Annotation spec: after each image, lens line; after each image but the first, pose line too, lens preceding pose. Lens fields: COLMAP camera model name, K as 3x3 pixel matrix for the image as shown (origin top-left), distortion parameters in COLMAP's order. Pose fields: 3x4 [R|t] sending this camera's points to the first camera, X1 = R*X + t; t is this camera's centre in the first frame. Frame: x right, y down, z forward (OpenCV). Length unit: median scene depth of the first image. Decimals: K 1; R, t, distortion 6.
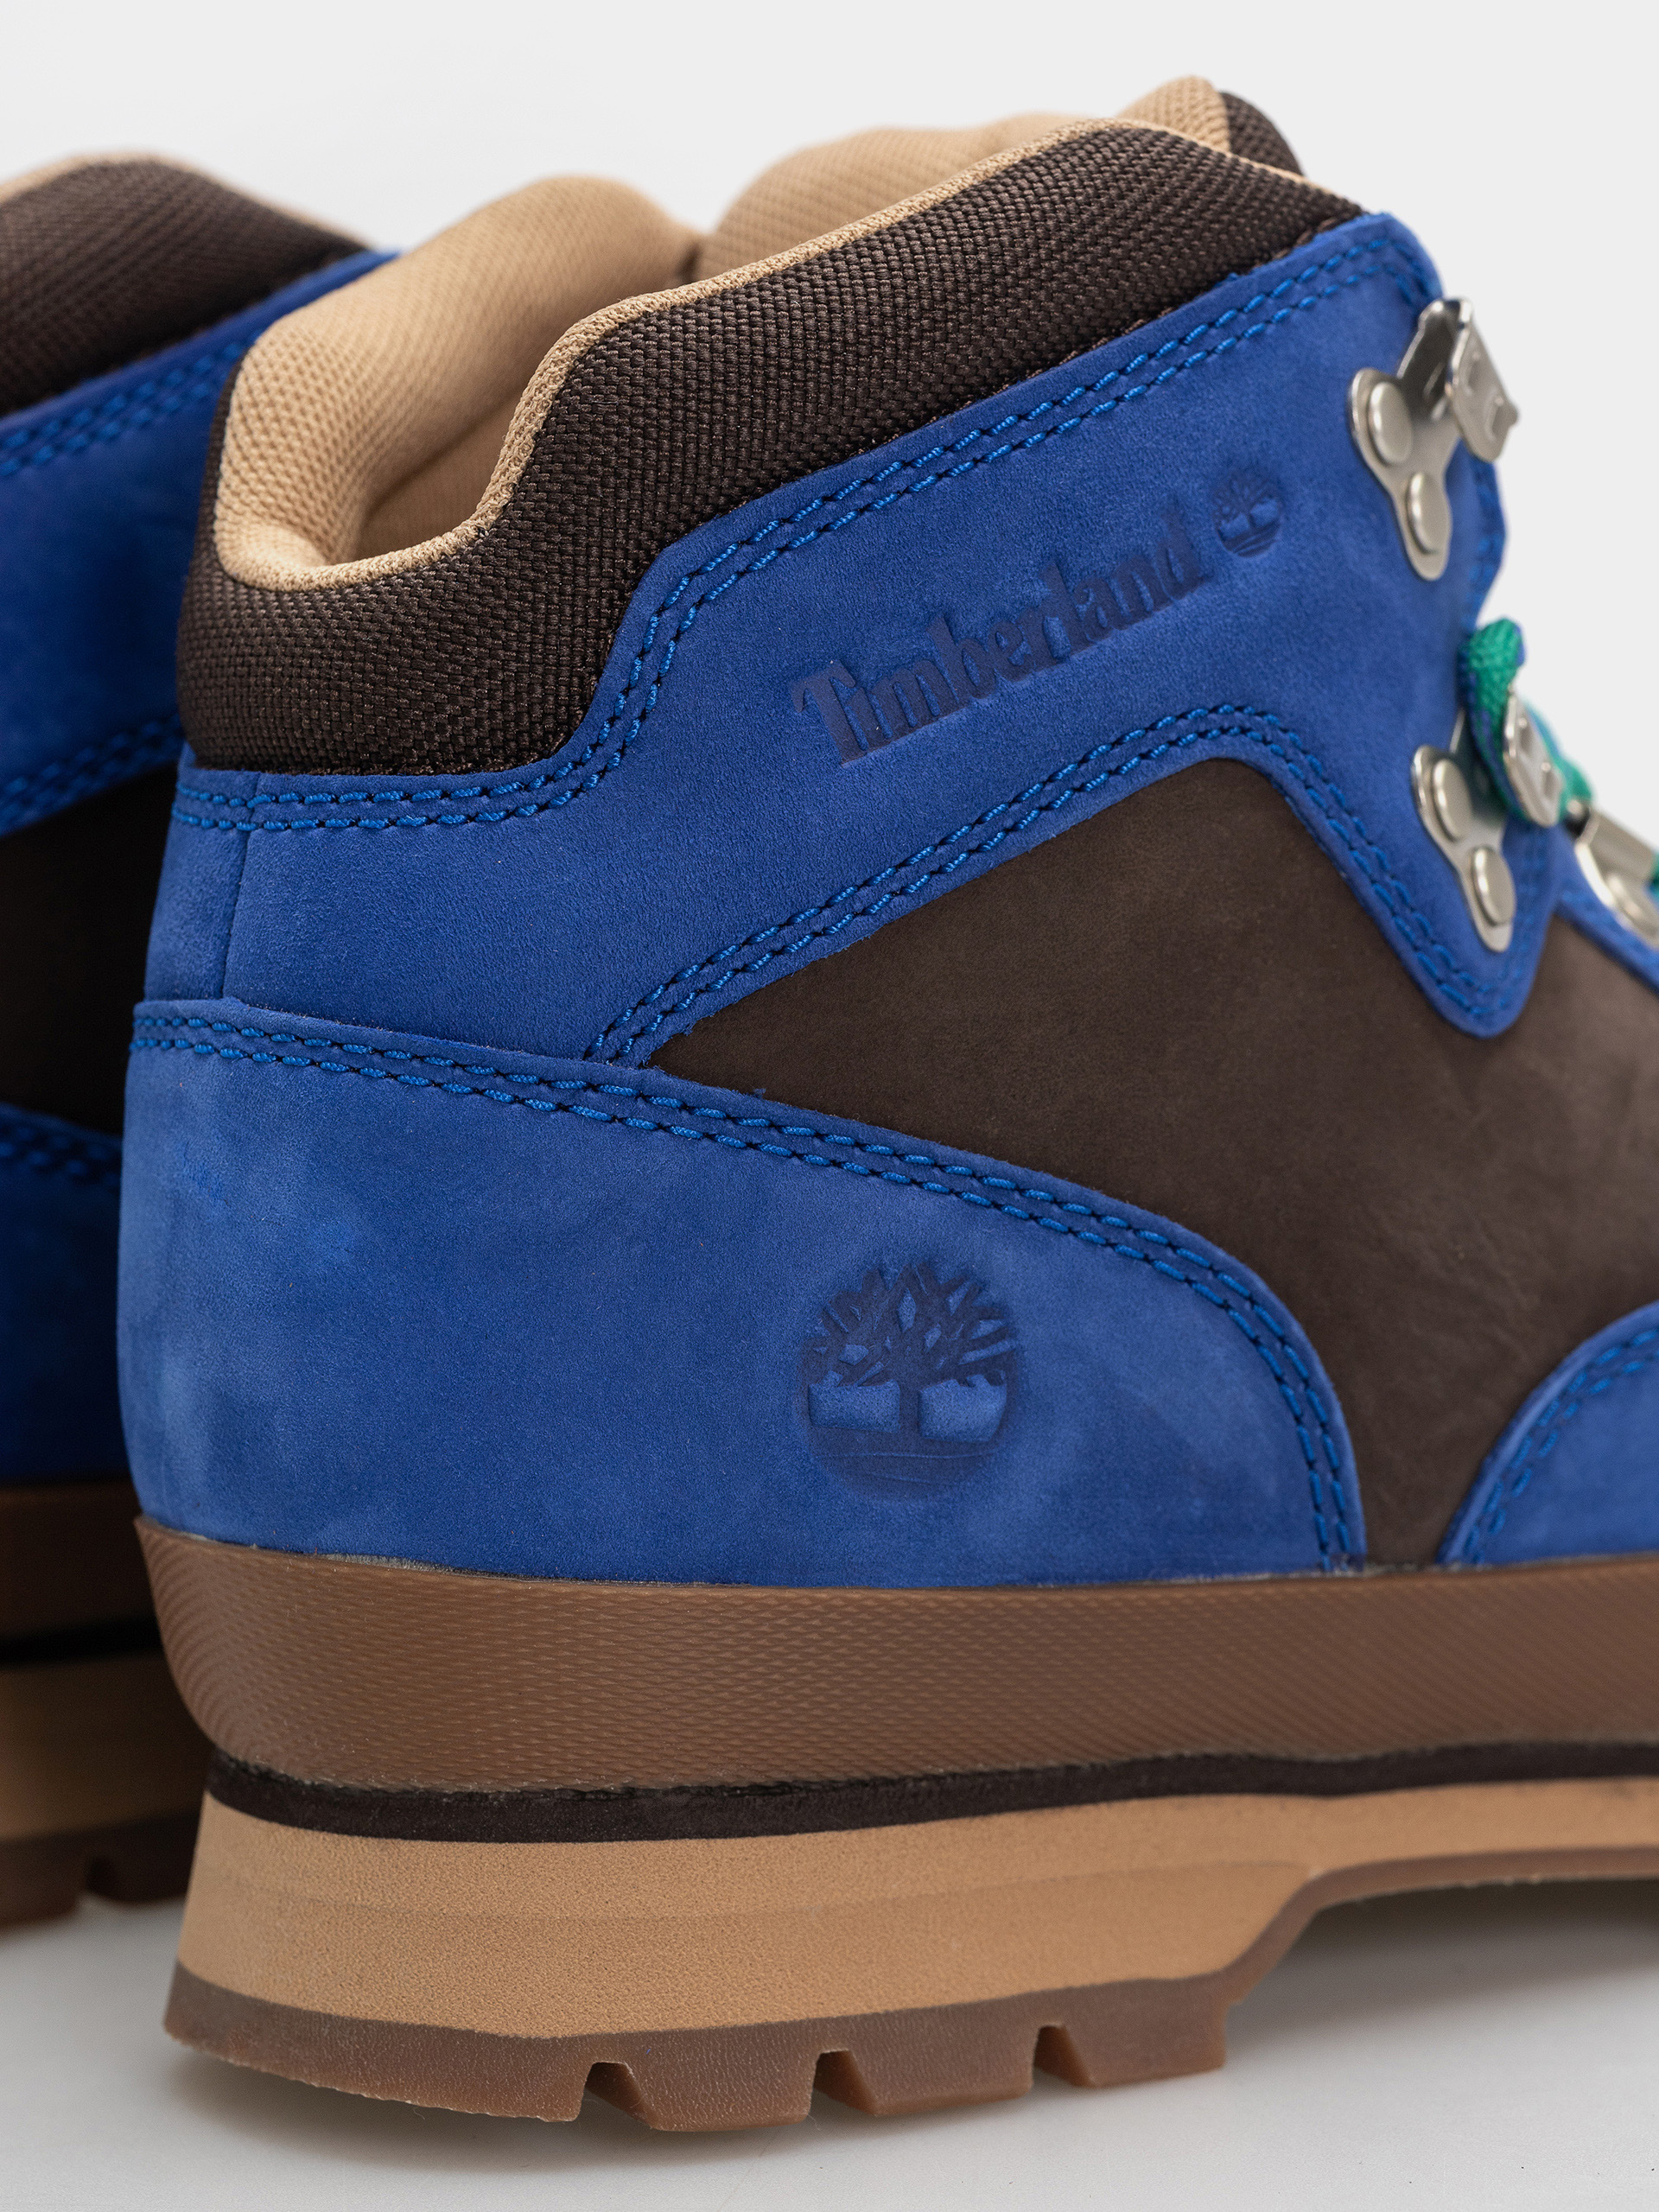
lens RADIAL K [[6582.2, 0, 845.9], [0, 6582.2, 1100.7], [0, 0, 1]] dist [0.143279, 0.000000]
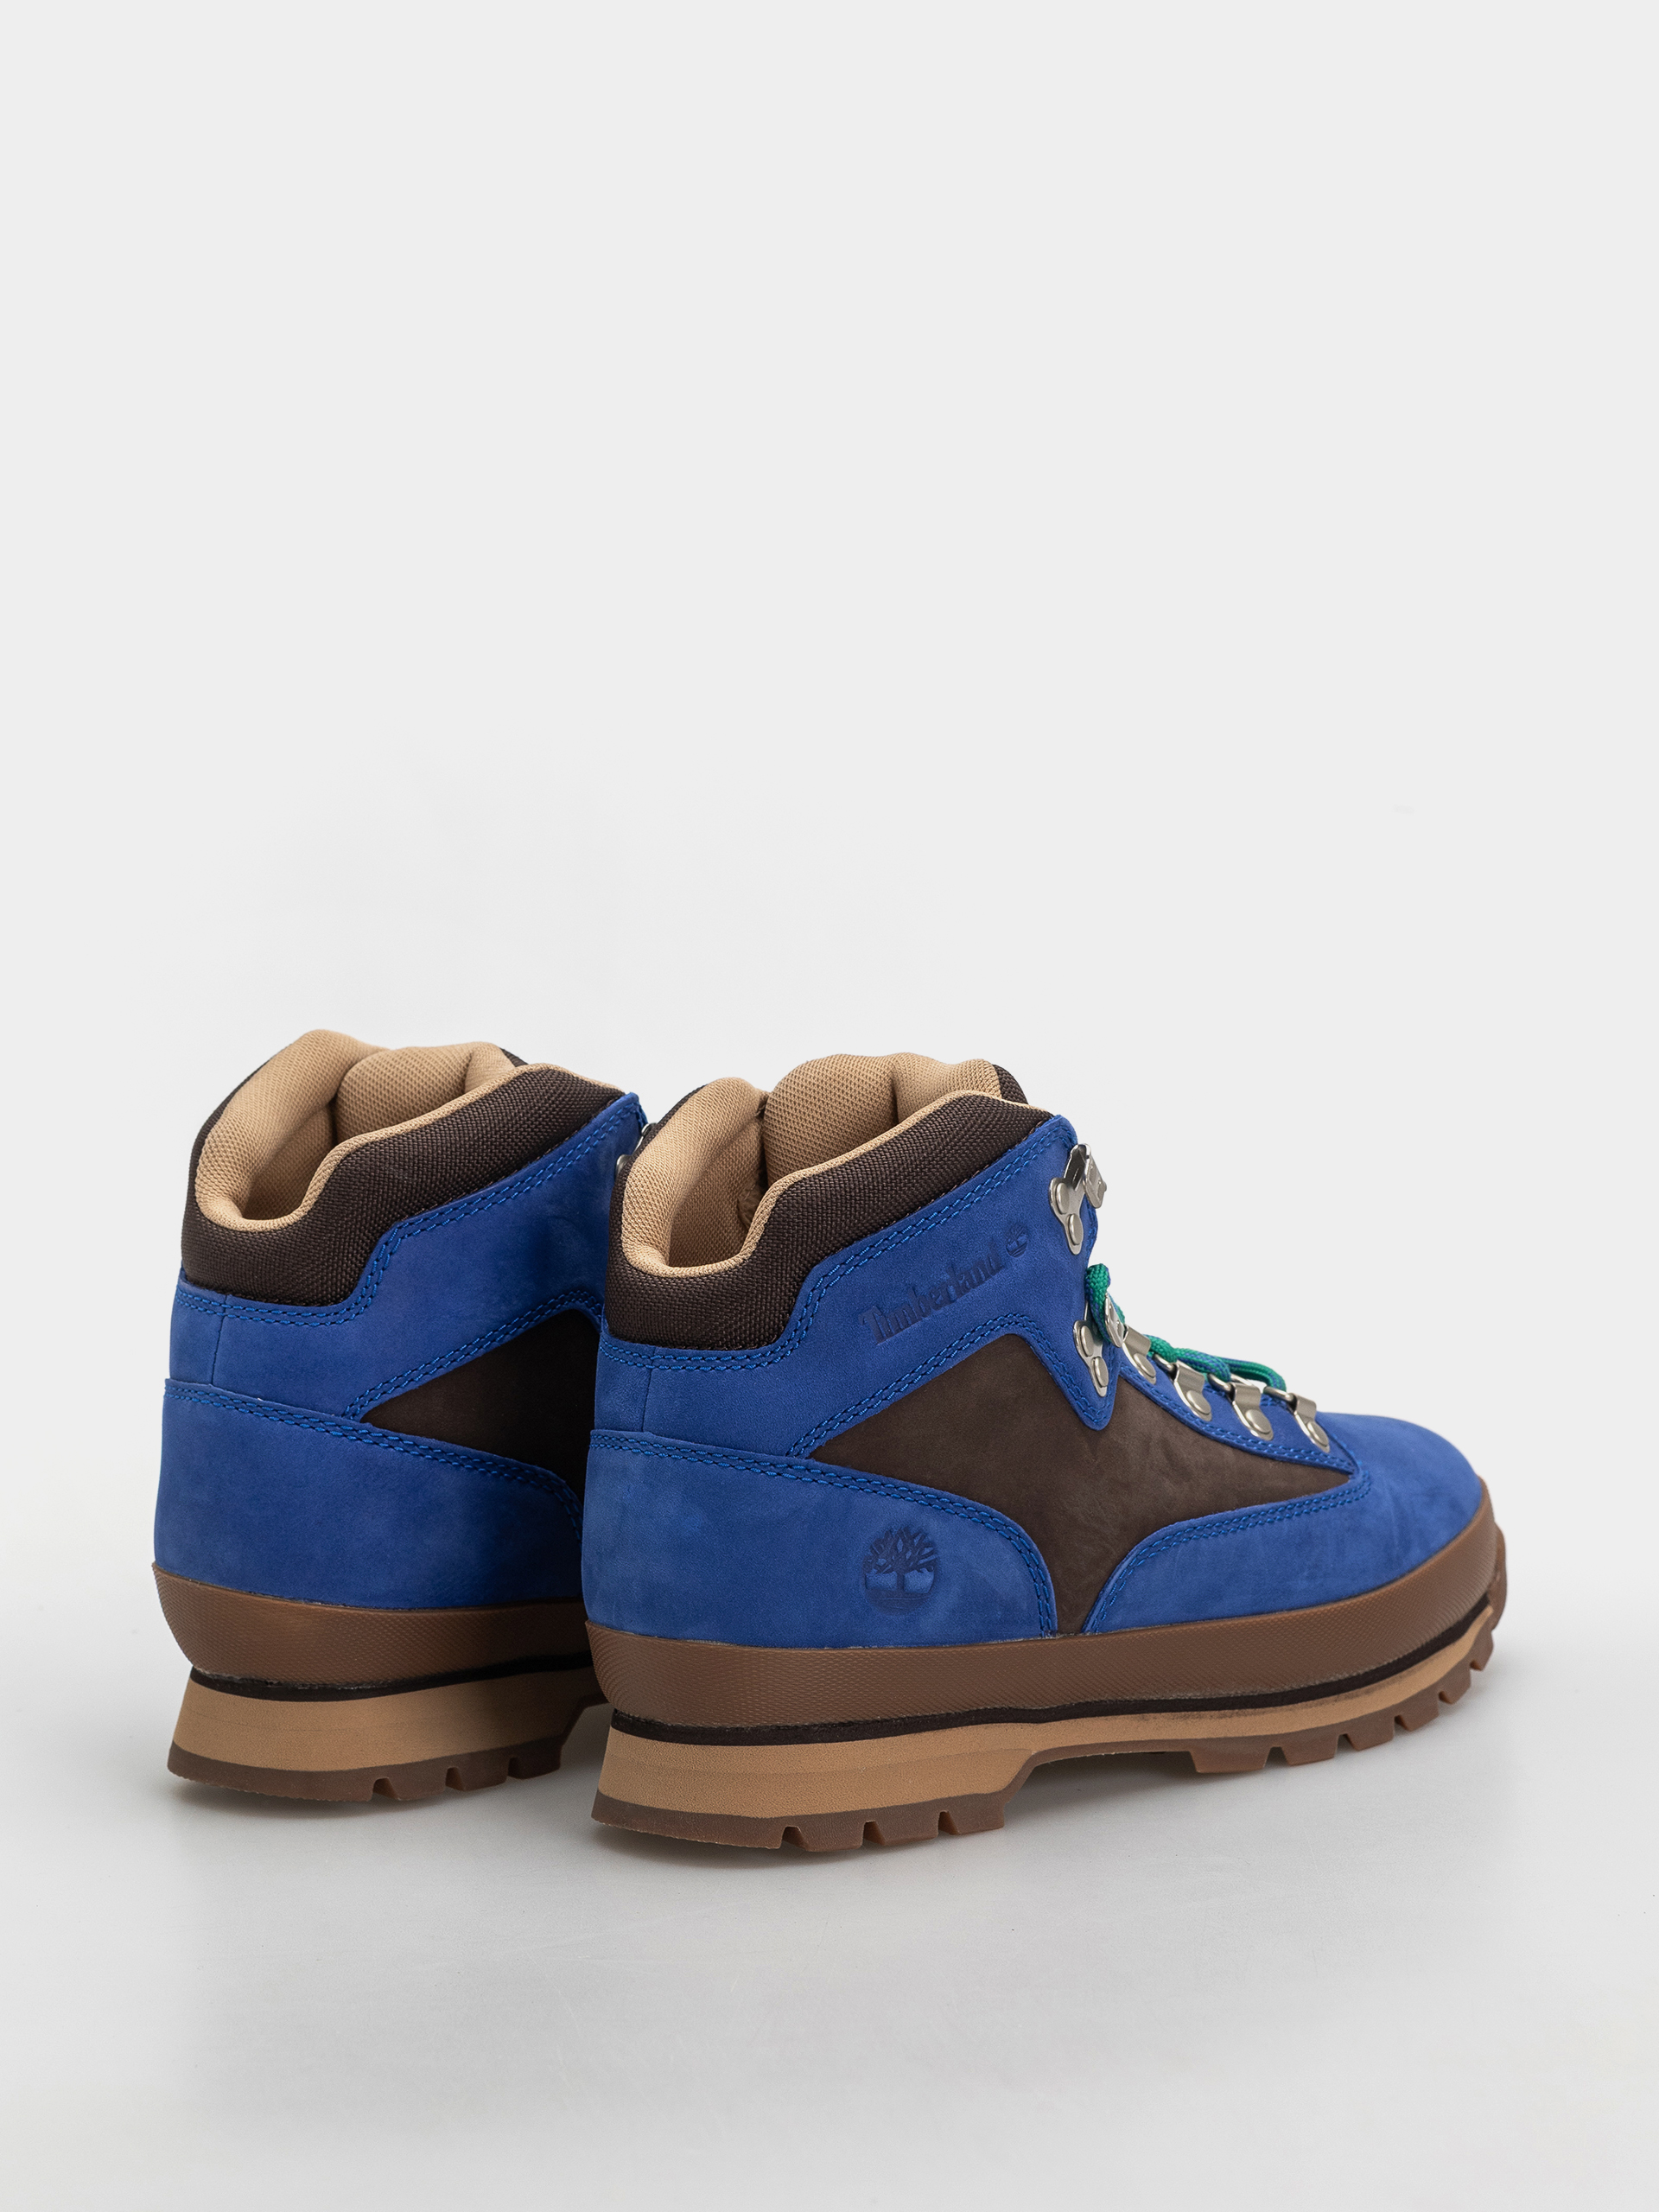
lens RADIAL K [[6582.2, 0, 817.0], [0, 6582.2, 1109.5], [0, 0, 1]] dist [0.143279, 0.000000]
pose [[0.991611, -0.007625, 0.129036, -0.361759], [0.006439, 0.999933, 0.009608, -0.168370], [-0.129100, -0.008696, 0.991593, -1.625124]]
